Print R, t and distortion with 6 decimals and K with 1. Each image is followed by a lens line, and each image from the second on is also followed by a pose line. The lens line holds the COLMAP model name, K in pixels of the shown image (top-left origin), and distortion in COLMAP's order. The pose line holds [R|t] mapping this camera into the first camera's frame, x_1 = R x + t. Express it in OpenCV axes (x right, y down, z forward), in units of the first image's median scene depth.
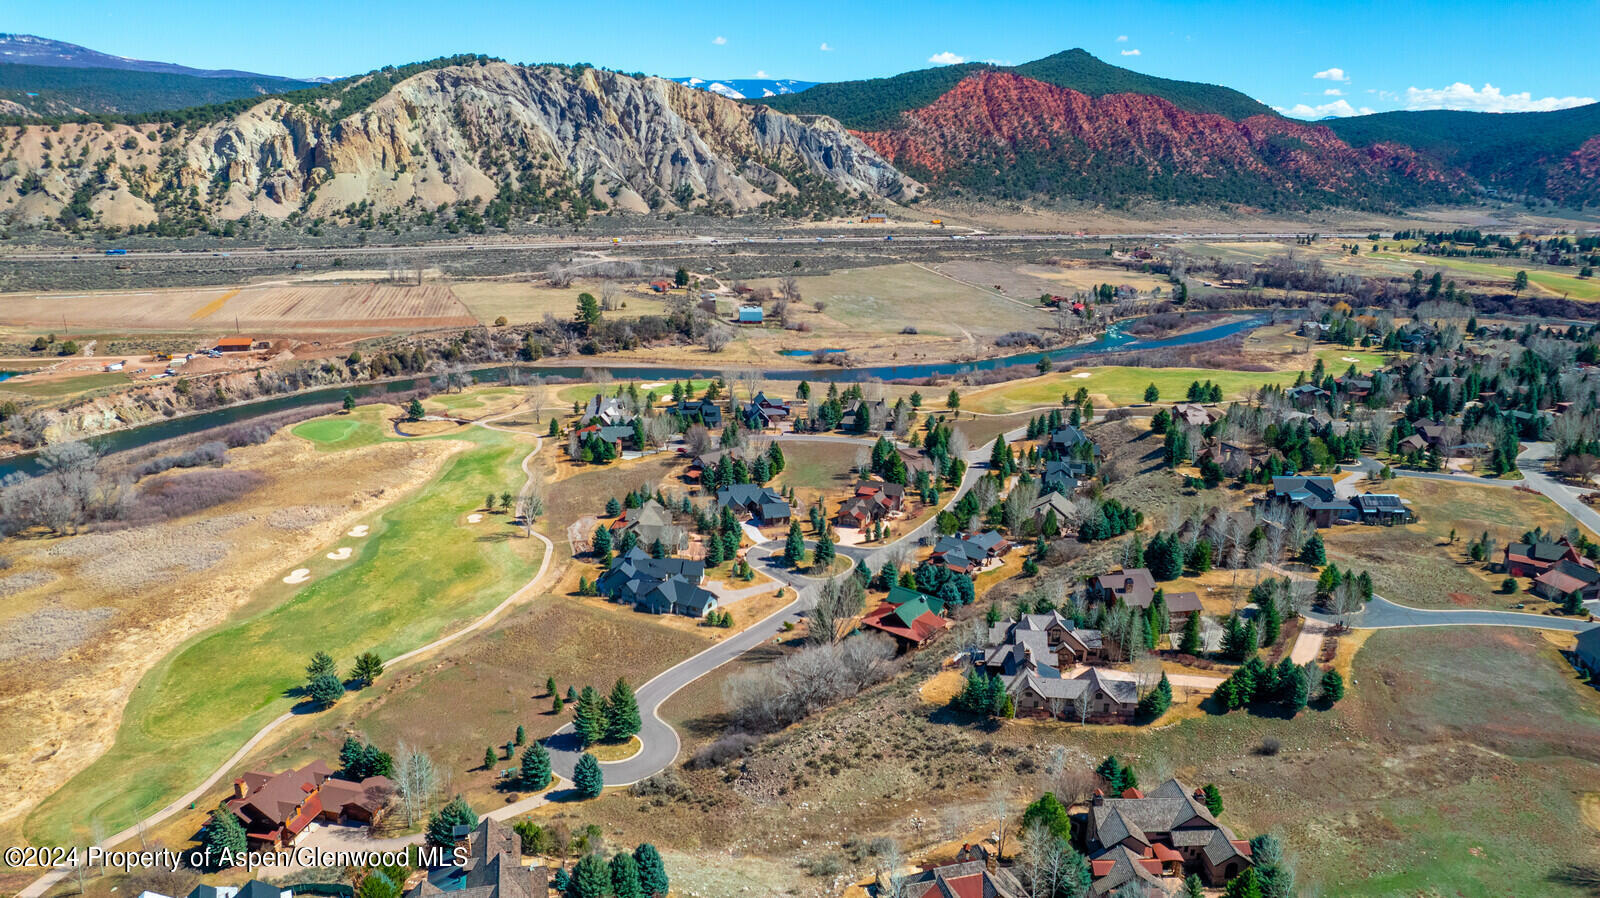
lens RADIAL K [[1023.6, 0, 803.8], [0, 1023.6, 447.7], [0, 0, 1]] dist [-0.078560, 0.071298]
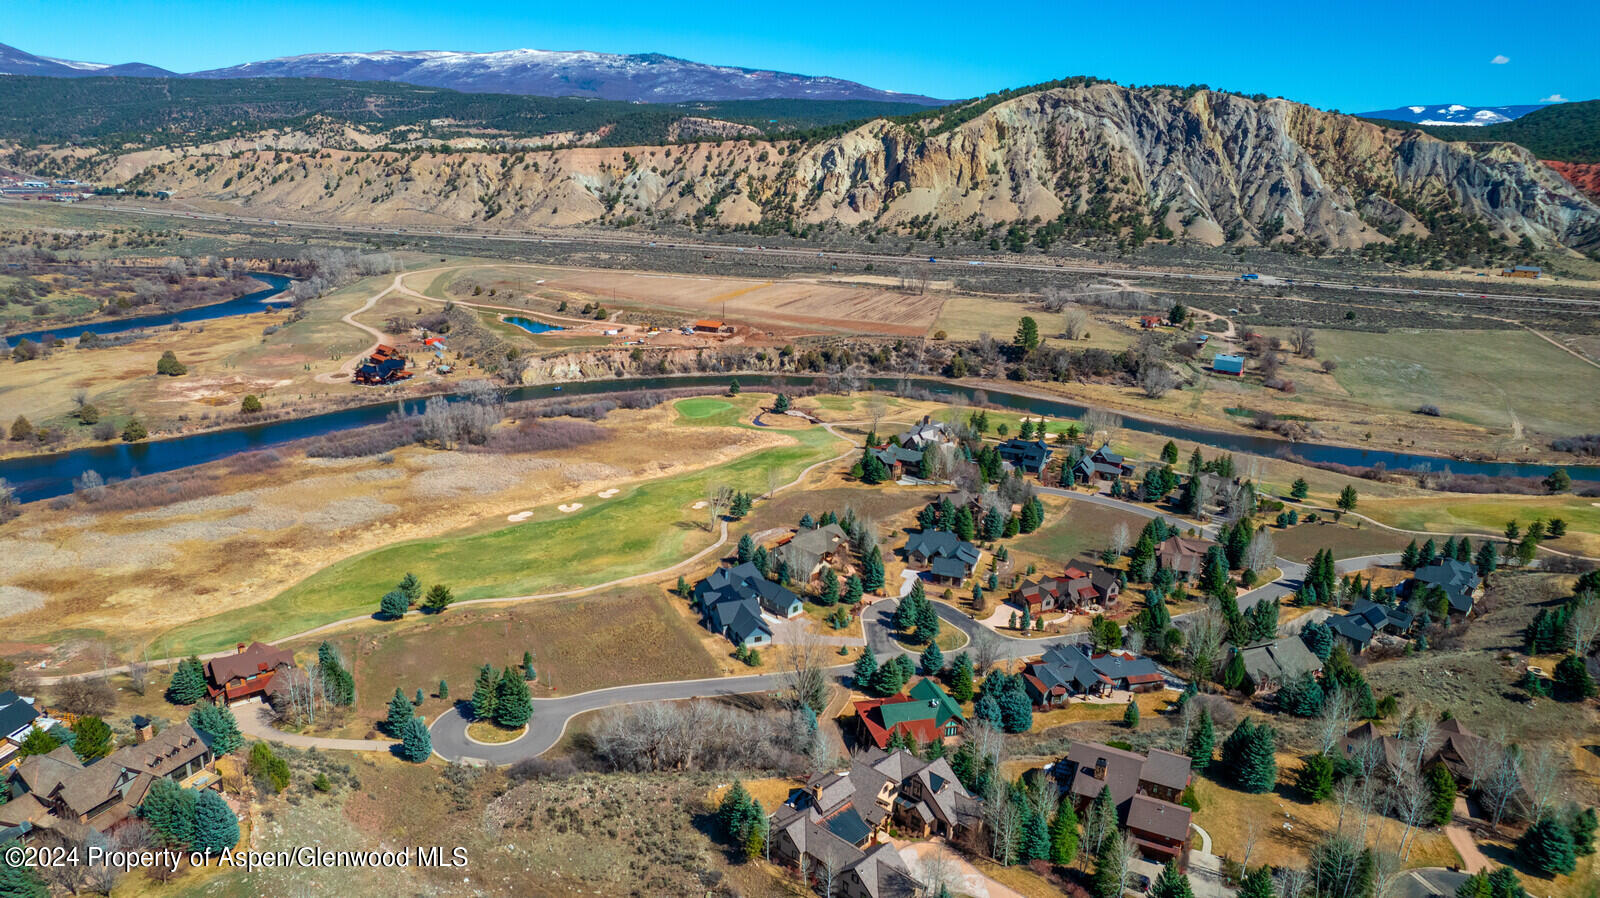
lens RADIAL K [[1023.6, 0, 800.0], [0, 1023.6, 455.6], [0, 0, 1]] dist [-0.078560, 0.071298]
pose [[0.789276, 0.180034, -0.587053, 0.133063], [-0.191240, 0.980575, 0.043600, -0.016715], [0.583499, 0.077855, 0.808374, 0.075903]]
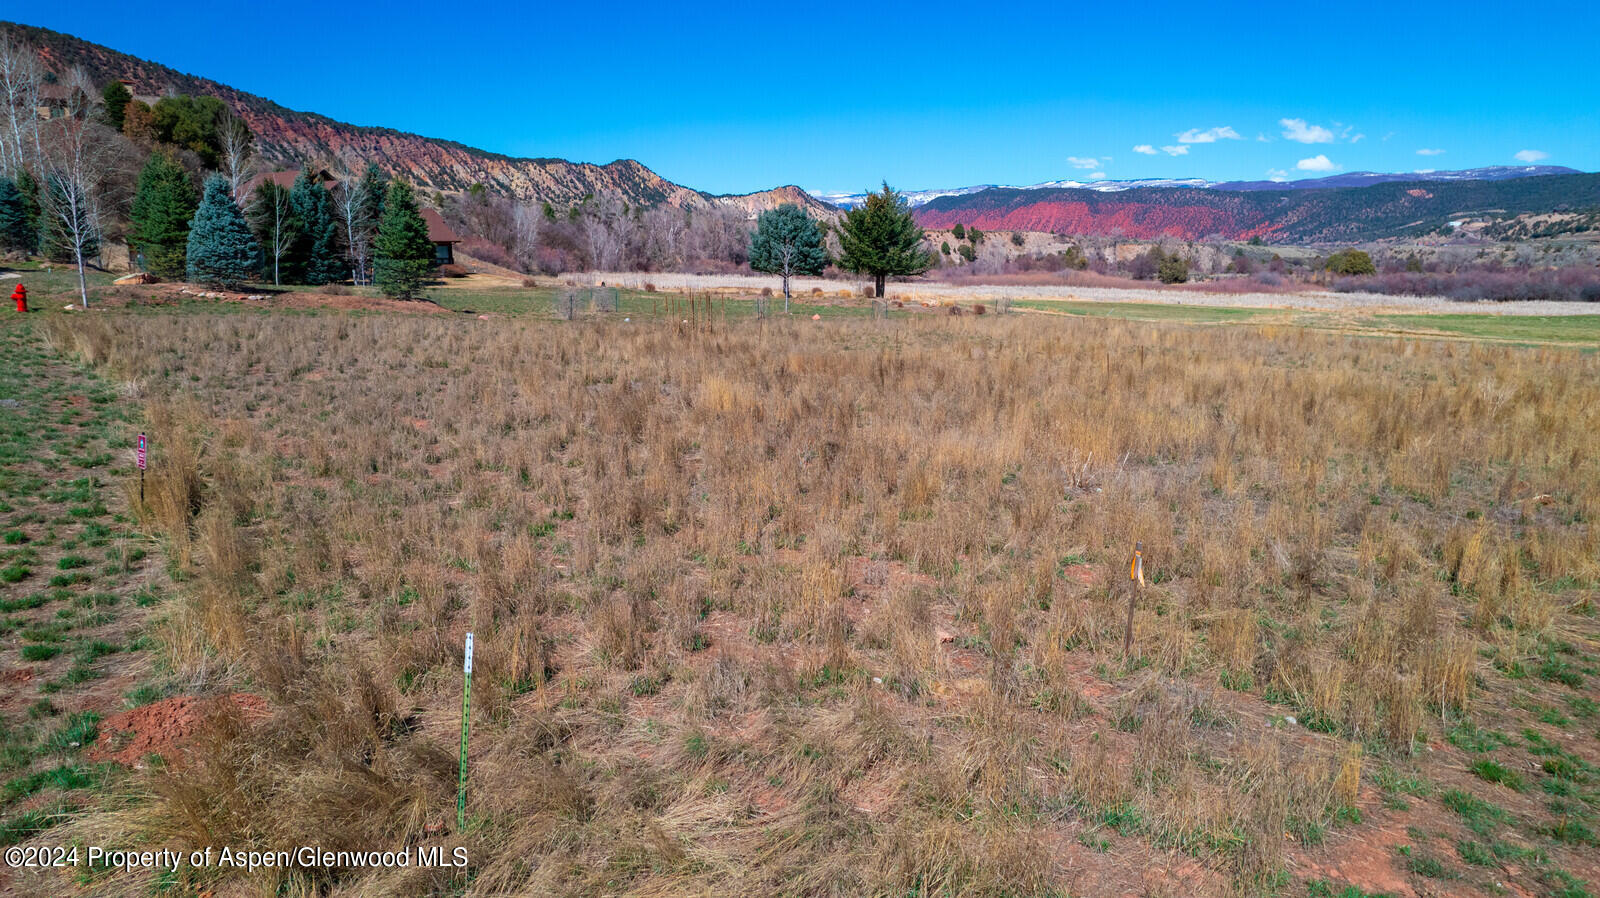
lens RADIAL K [[1023.6, 0, 797.5], [0, 1023.6, 449.2], [0, 0, 1]] dist [-0.078560, 0.071298]
pose [[-0.368789, 0.151948, -0.917009, -0.026783], [-0.285998, 0.920139, 0.267485, 0.049403], [0.884420, 0.360909, -0.295881, 0.275645]]
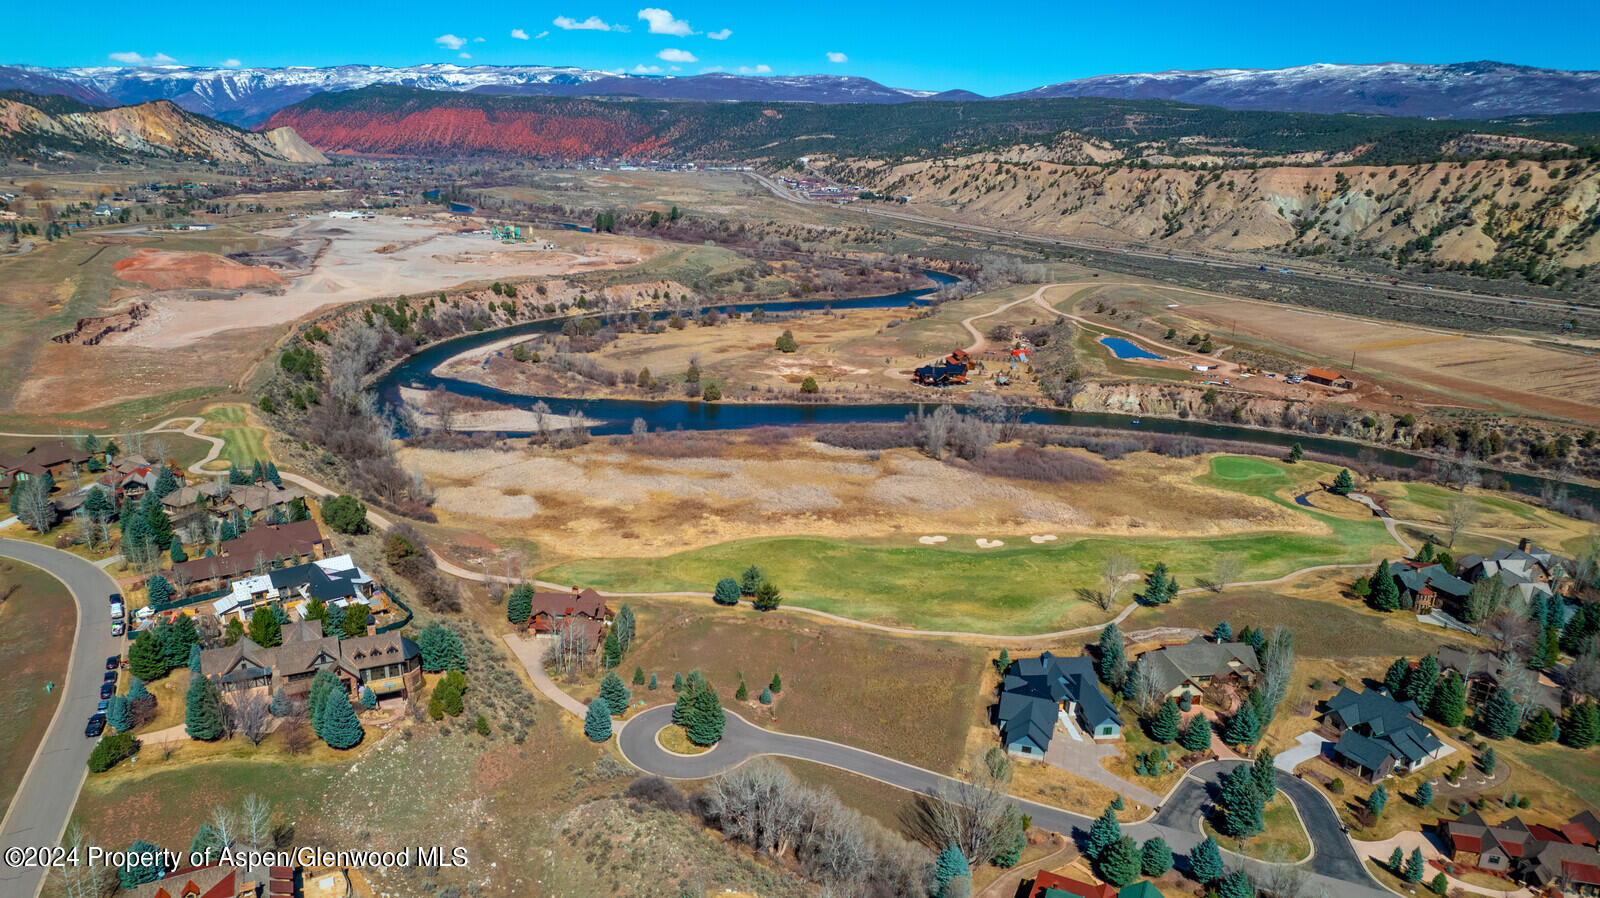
lens RADIAL K [[1023.6, 0, 794.6], [0, 1023.6, 451.7], [0, 0, 1]] dist [-0.078560, 0.071298]
pose [[0.194120, 0.269267, -0.943299, 0.154338], [-0.307950, 0.929708, 0.202015, -0.044036], [0.931388, 0.251274, 0.263396, 0.171818]]
